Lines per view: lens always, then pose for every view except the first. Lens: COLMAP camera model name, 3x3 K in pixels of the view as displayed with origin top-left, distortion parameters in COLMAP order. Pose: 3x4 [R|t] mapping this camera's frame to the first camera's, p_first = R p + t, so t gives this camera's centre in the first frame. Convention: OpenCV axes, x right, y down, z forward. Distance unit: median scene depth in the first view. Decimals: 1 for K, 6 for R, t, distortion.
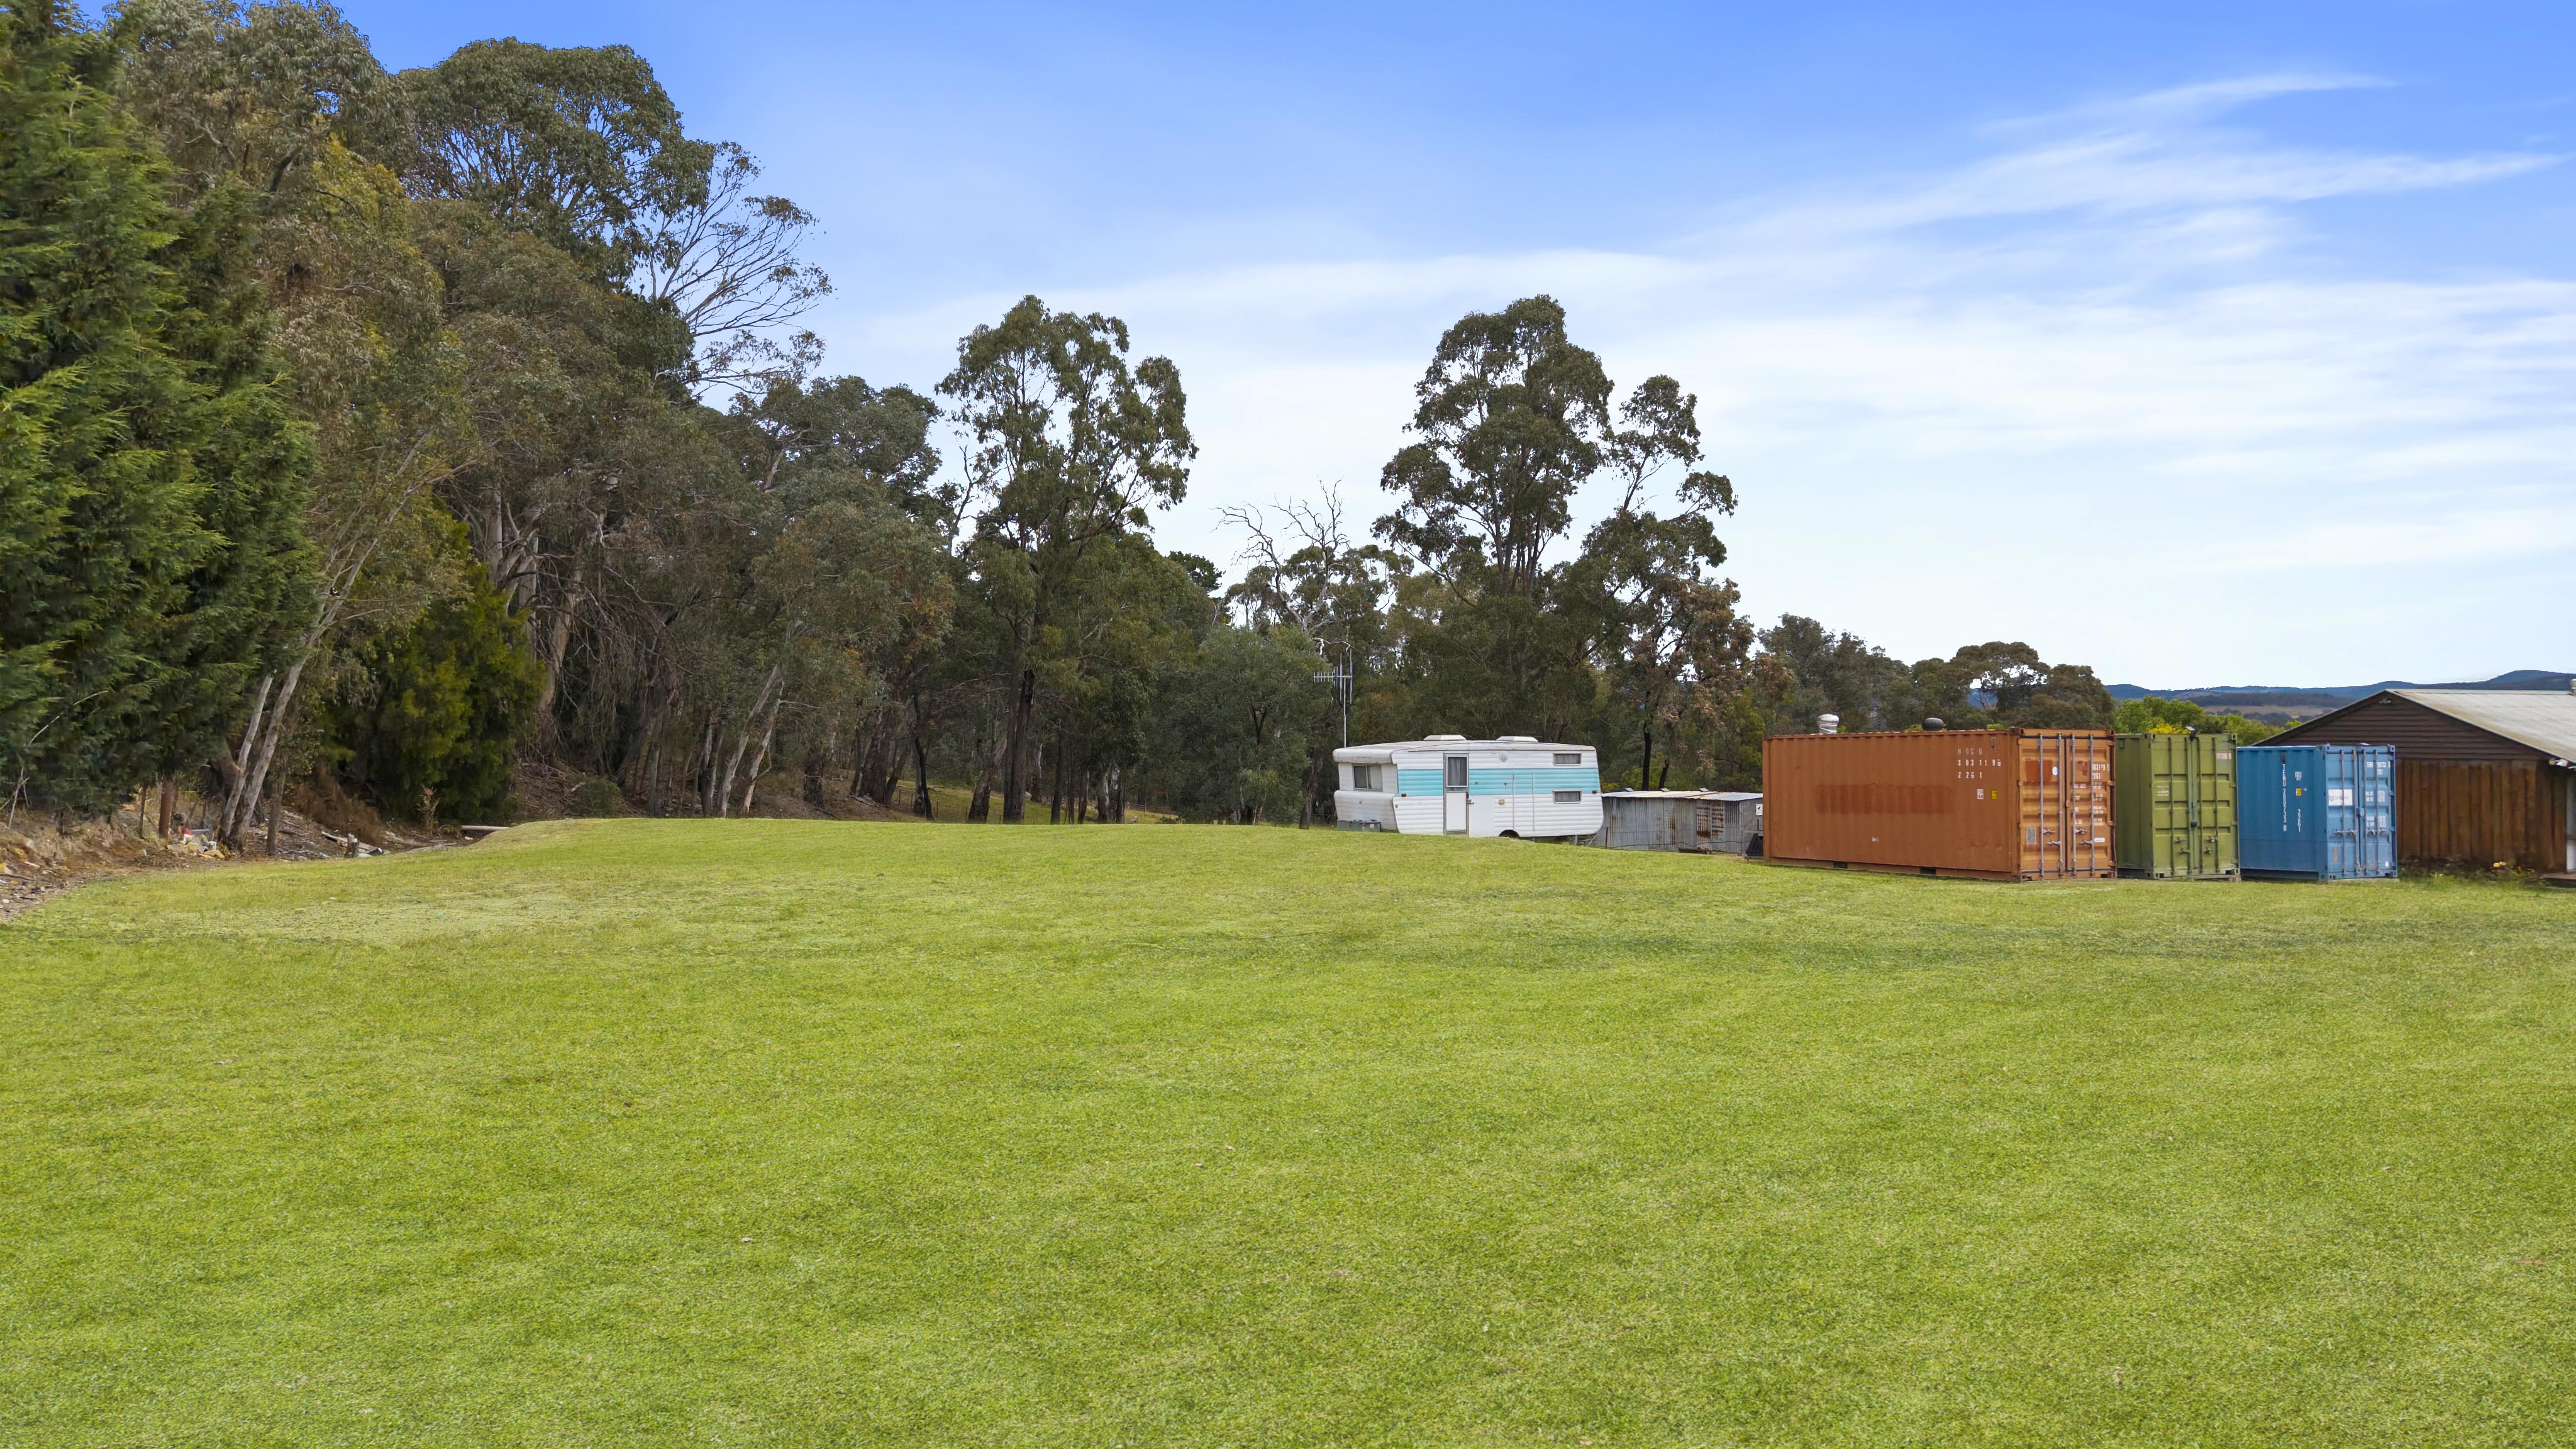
lens RADIAL K [[1722.0, 0, 1271.4], [0, 1722.0, 724.6], [0, 0, 1]] dist [0.003926, -0.002356]
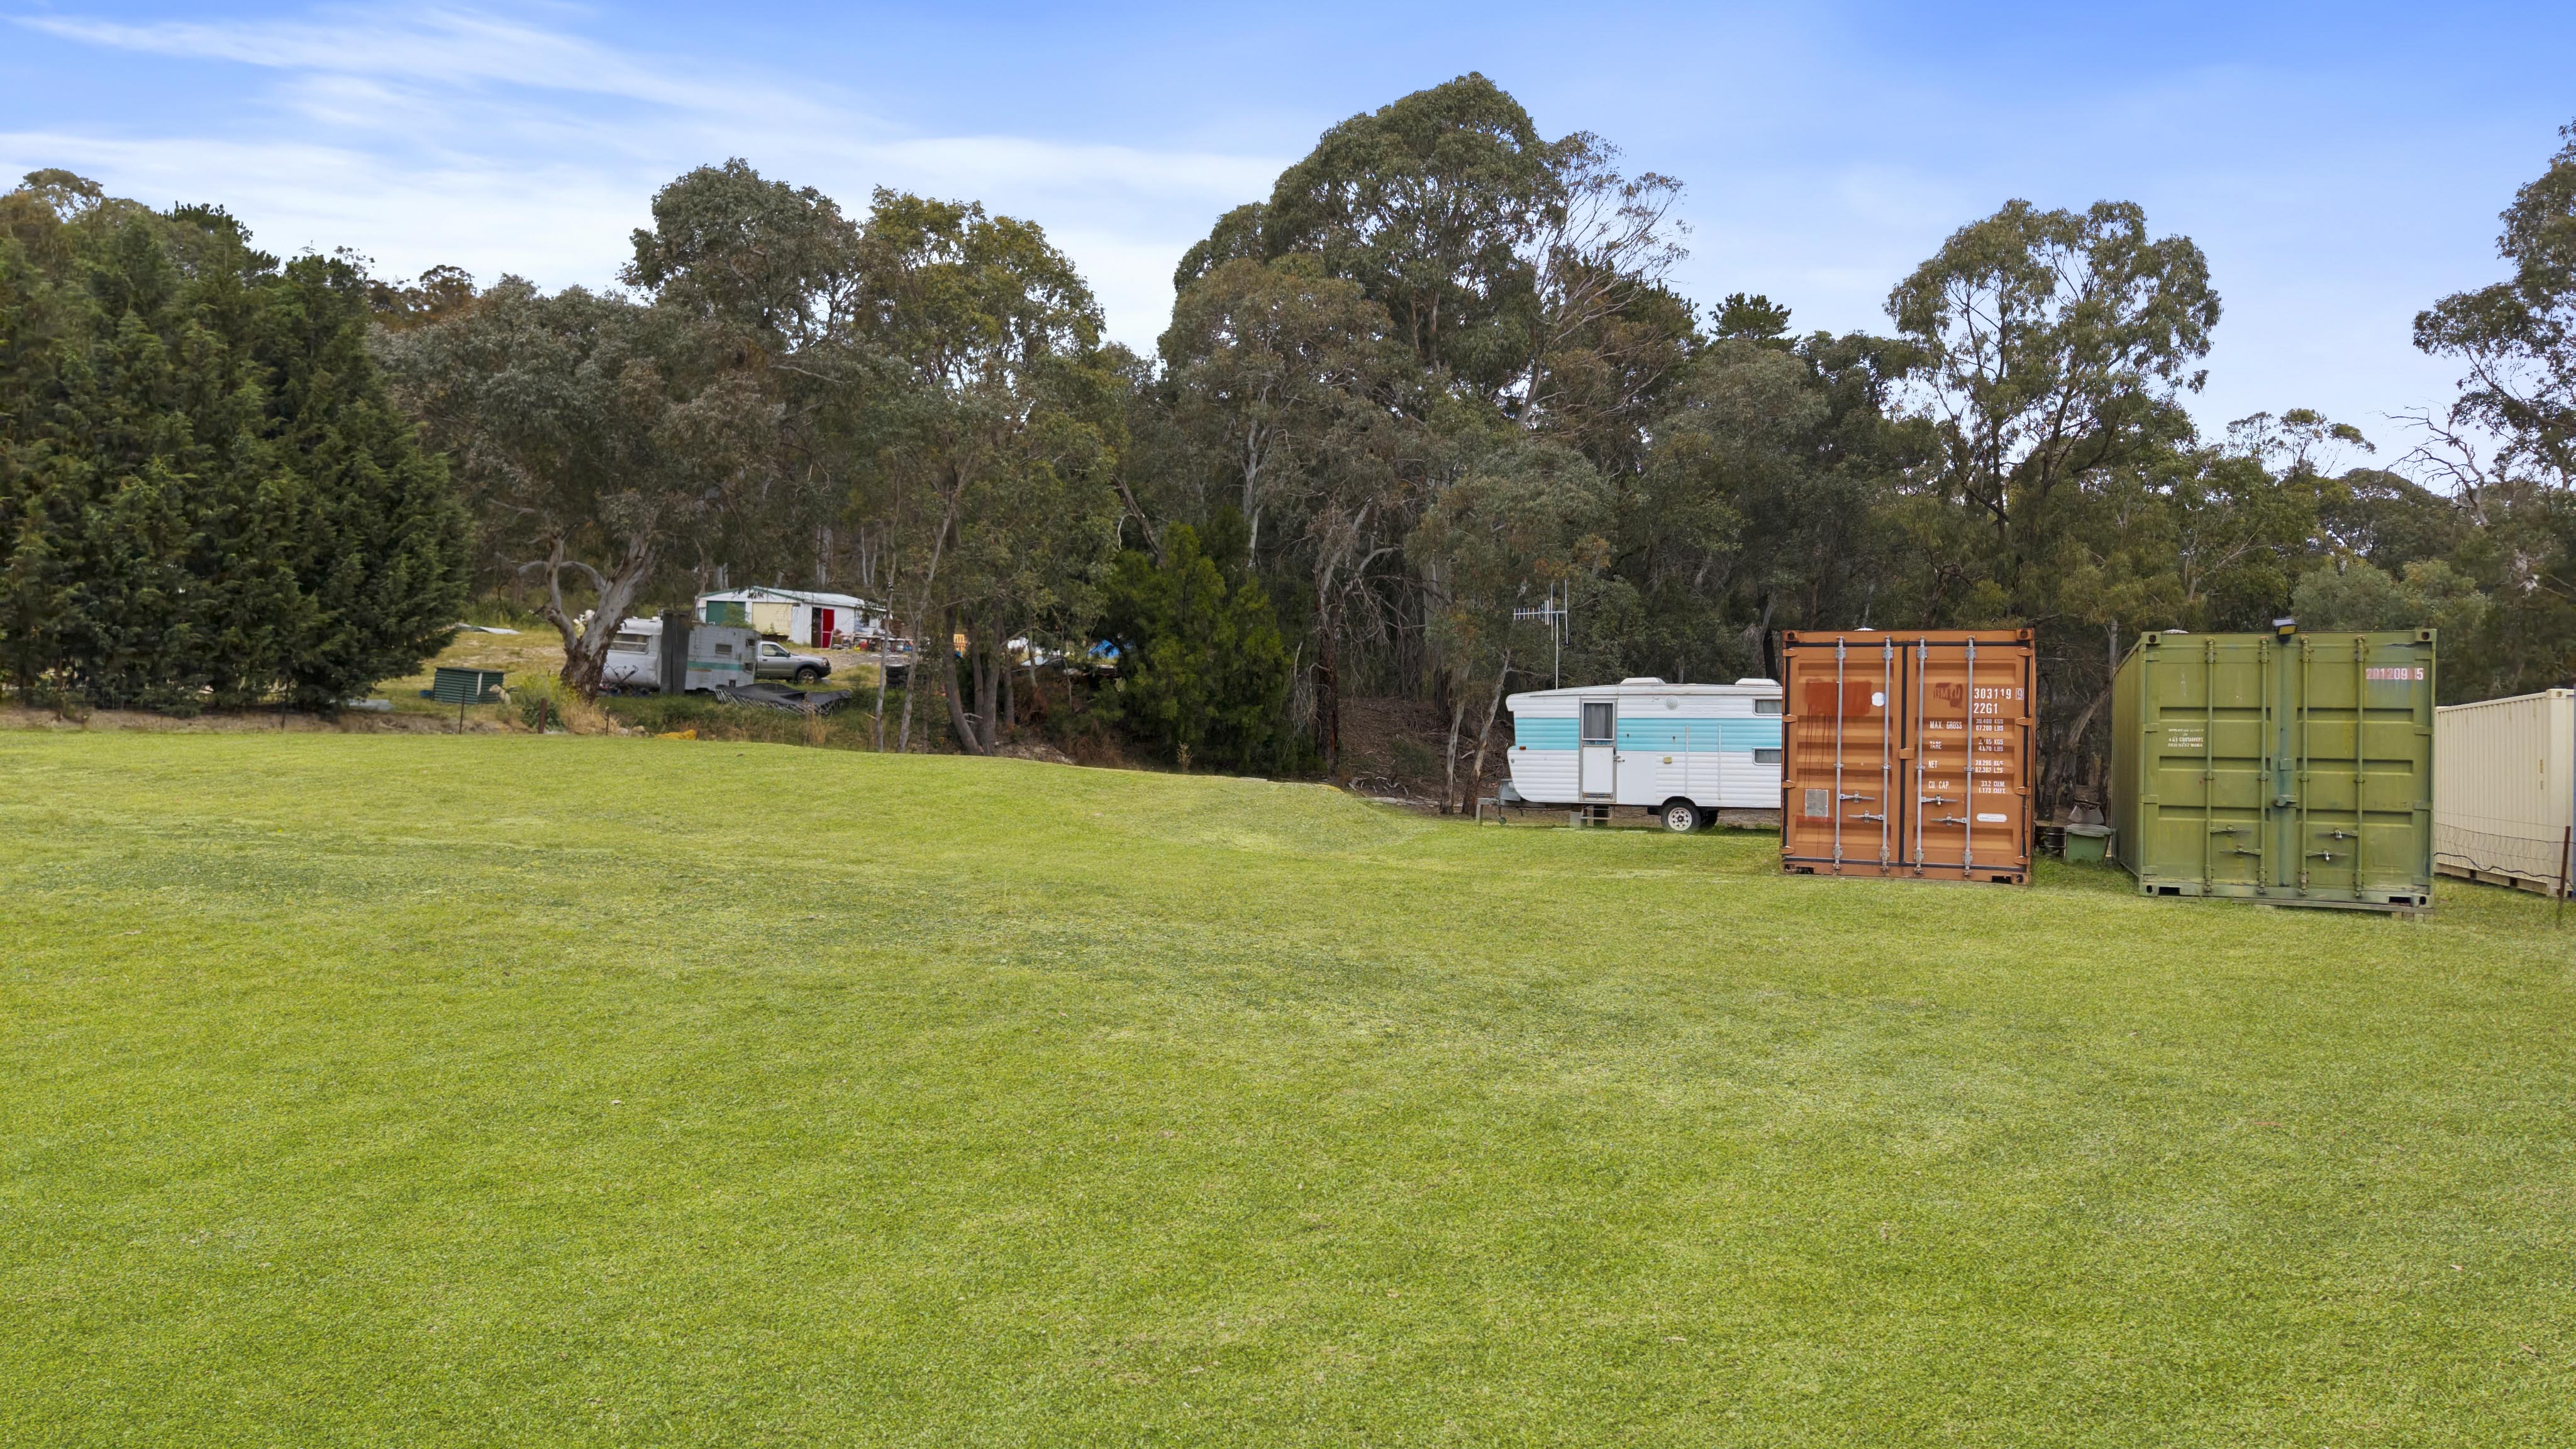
lens RADIAL K [[1706.2, 0, 1285.6], [0, 1706.2, 759.6], [0, 0, 1]] dist [-0.002064, -0.000445]
pose [[0.636286, 0.015145, -0.771305, 0.332996], [0.000869, 0.999793, 0.020348, 0.015106], [0.771453, -0.013617, 0.636140, 0.192962]]
